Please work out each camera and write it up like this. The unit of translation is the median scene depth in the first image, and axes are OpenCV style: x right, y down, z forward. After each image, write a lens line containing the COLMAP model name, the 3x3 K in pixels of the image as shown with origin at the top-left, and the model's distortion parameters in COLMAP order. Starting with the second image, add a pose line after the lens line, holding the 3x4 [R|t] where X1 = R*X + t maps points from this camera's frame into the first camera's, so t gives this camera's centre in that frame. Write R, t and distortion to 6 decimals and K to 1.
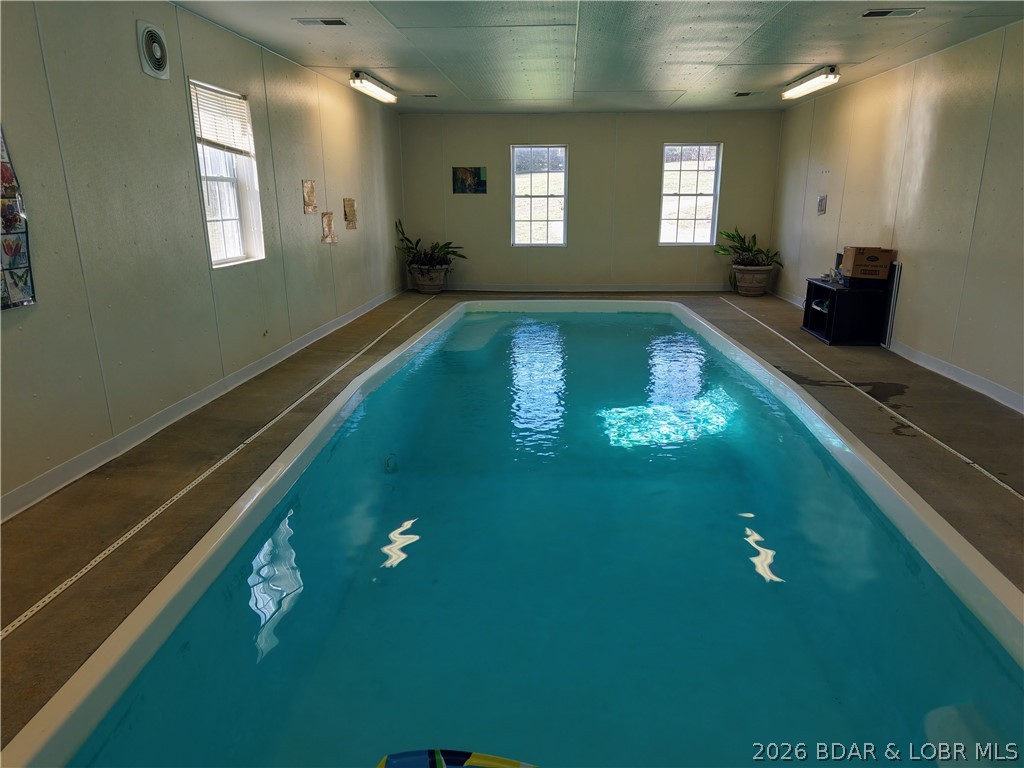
lens RADIAL K [[691.2, 0, 517.4], [0, 691.2, 384.9], [0, 0, 1]] dist [0.023199, -0.027340]
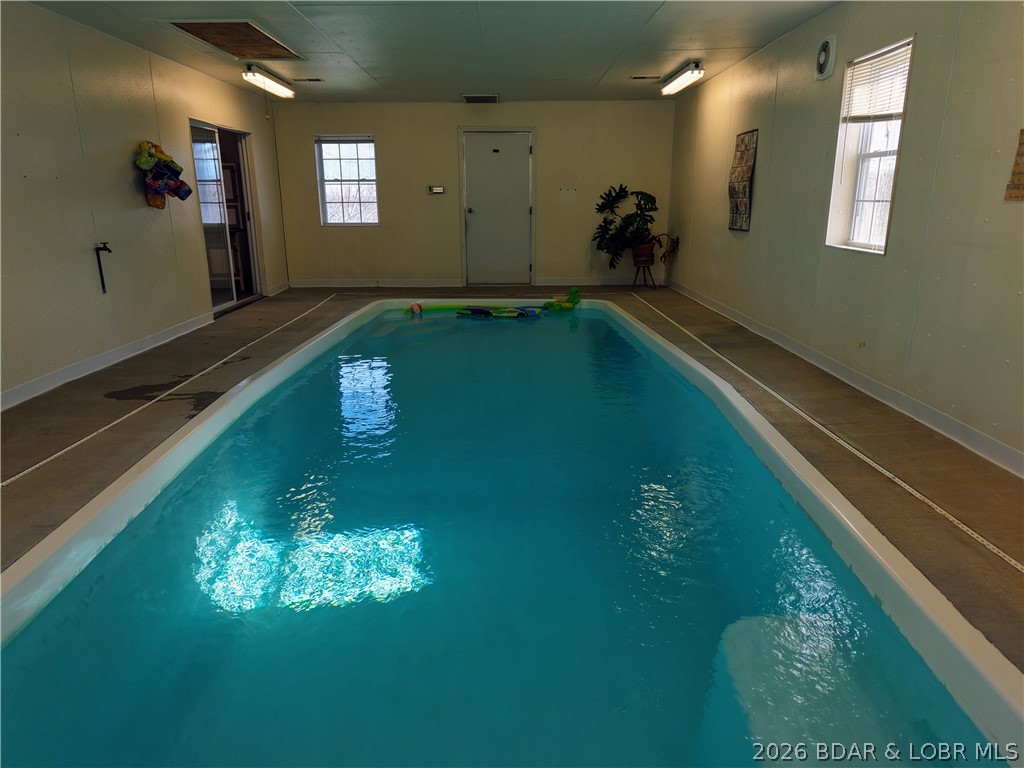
lens RADIAL K [[691.2, 0, 517.4], [0, 691.2, 384.9], [0, 0, 1]] dist [0.023199, -0.027340]
pose [[-0.996694, 0.029641, -0.075650, 0.090683], [-0.012927, 0.861368, 0.507816, -0.414144], [0.080215, 0.507115, -0.858137, 1.596022]]
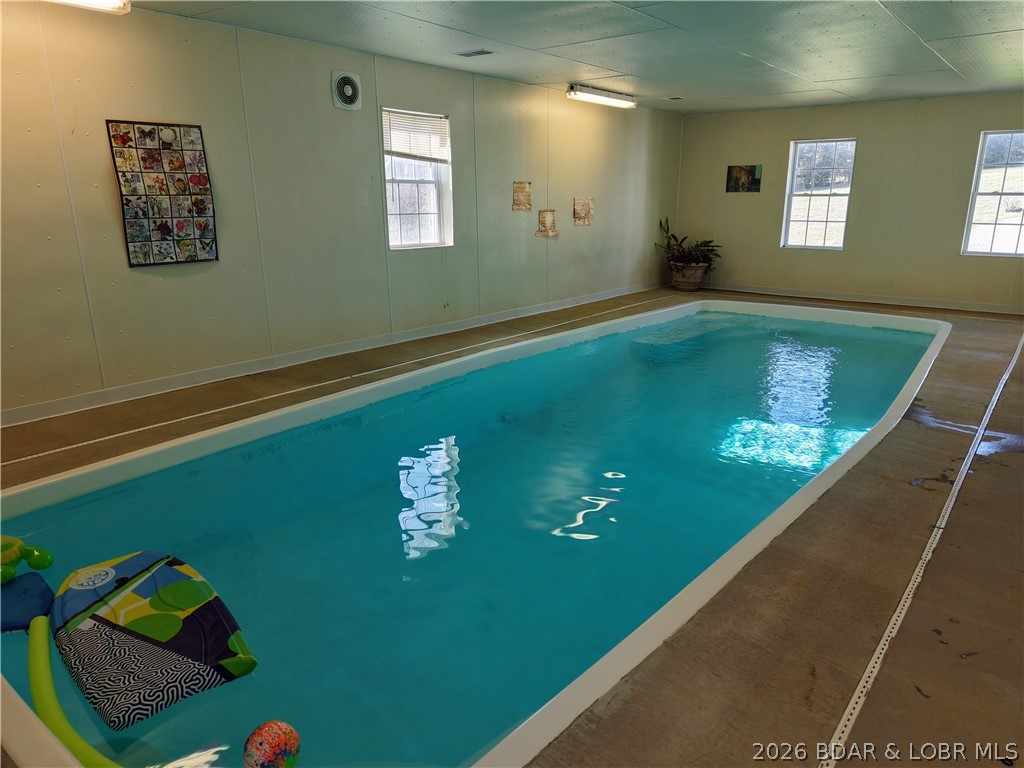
lens RADIAL K [[691.2, 0, 517.4], [0, 691.2, 384.9], [0, 0, 1]] dist [0.023199, -0.027340]
pose [[0.822676, 0.153866, -0.547293, 0.432020], [-0.152556, 0.987119, 0.048200, -0.010077], [0.547659, 0.043840, 0.835552, 0.030424]]
